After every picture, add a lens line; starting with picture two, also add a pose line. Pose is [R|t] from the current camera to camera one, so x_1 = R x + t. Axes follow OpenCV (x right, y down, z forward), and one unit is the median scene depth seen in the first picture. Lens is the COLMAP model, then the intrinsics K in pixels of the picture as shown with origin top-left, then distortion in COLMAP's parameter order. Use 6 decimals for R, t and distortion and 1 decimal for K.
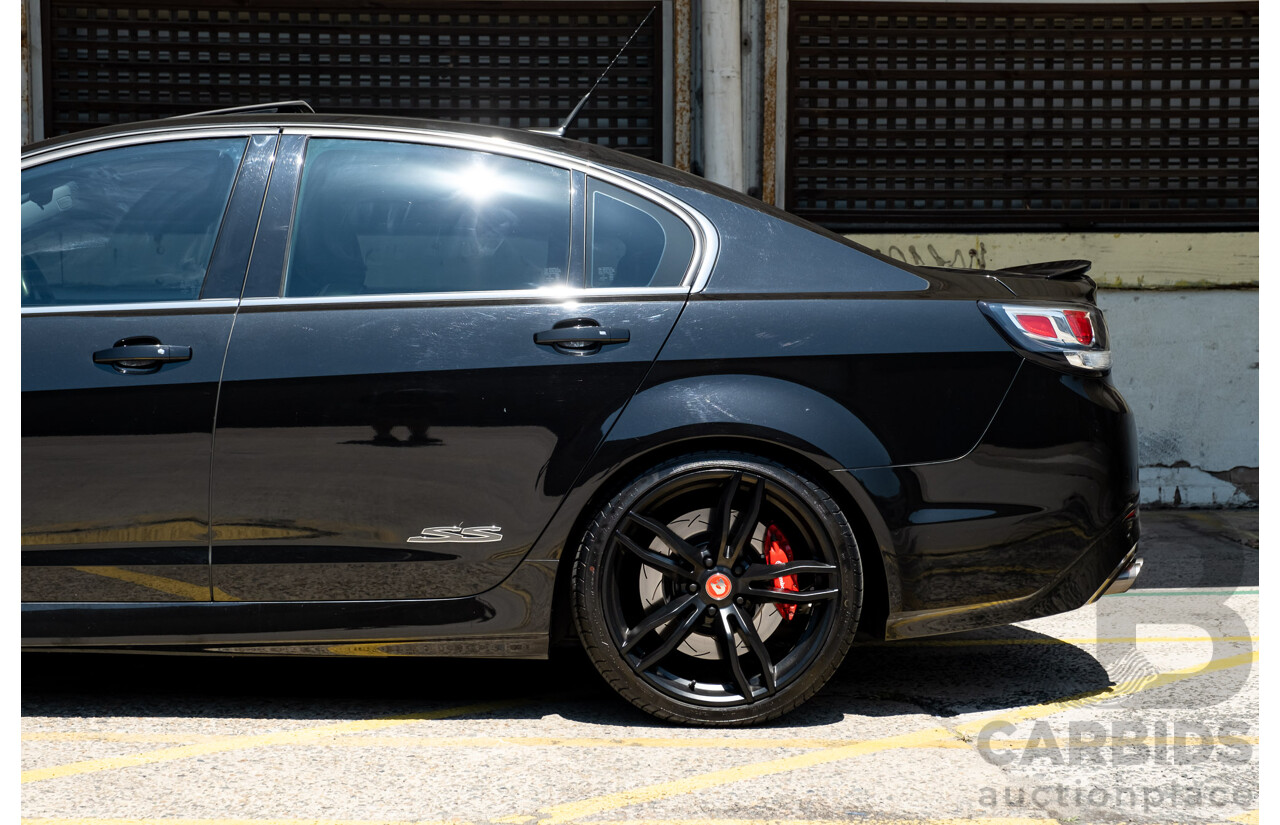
lens RADIAL K [[3453.5, 0, 634.0], [0, 3453.5, 407.8], [0, 0, 1]] dist [0.447328, 0.000000]
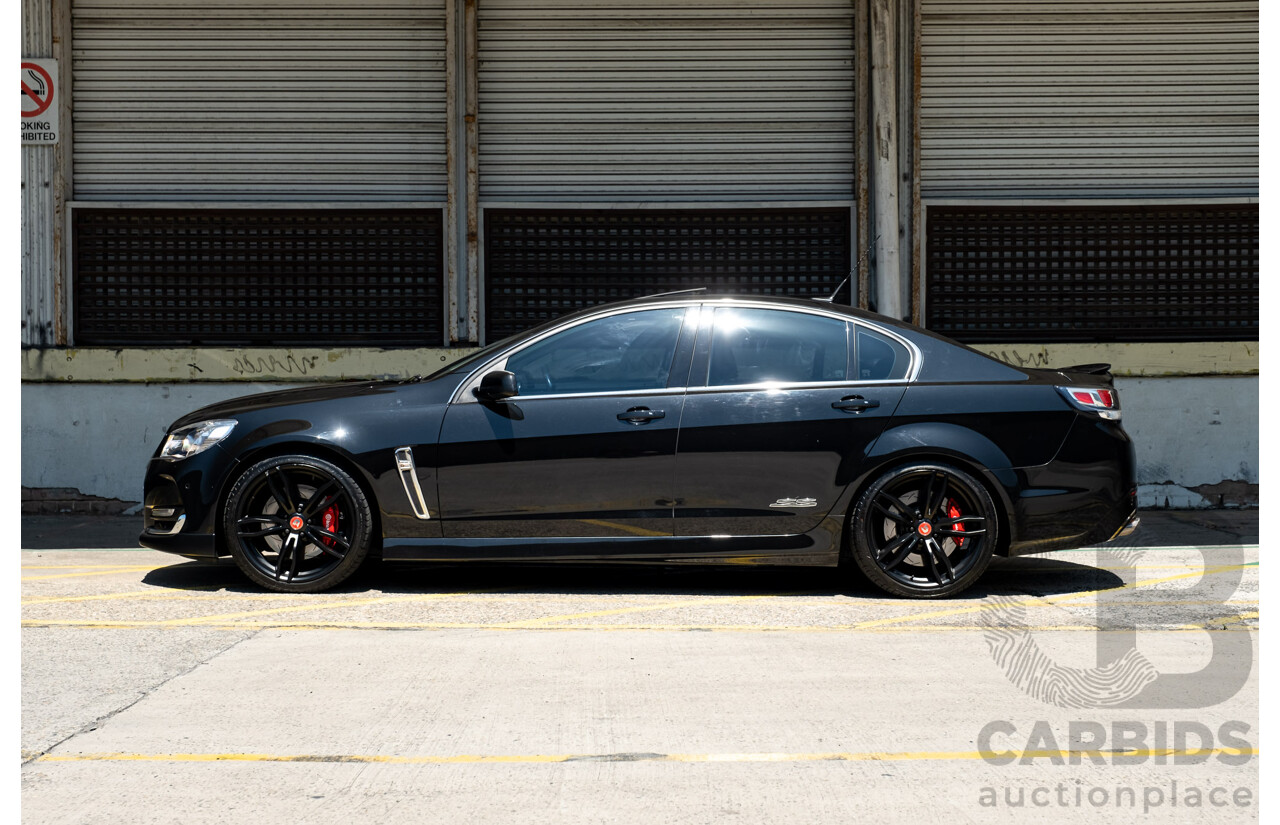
lens RADIAL K [[3453.5, 0, 596.4], [0, 3453.5, 397.0], [0, 0, 1]] dist [0.447328, 0.000000]
pose [[0.999797, -0.008403, -0.018288, -0.084341], [0.007906, 0.999602, -0.027098, 0.018627], [0.018509, 0.026948, 0.999465, -0.666075]]
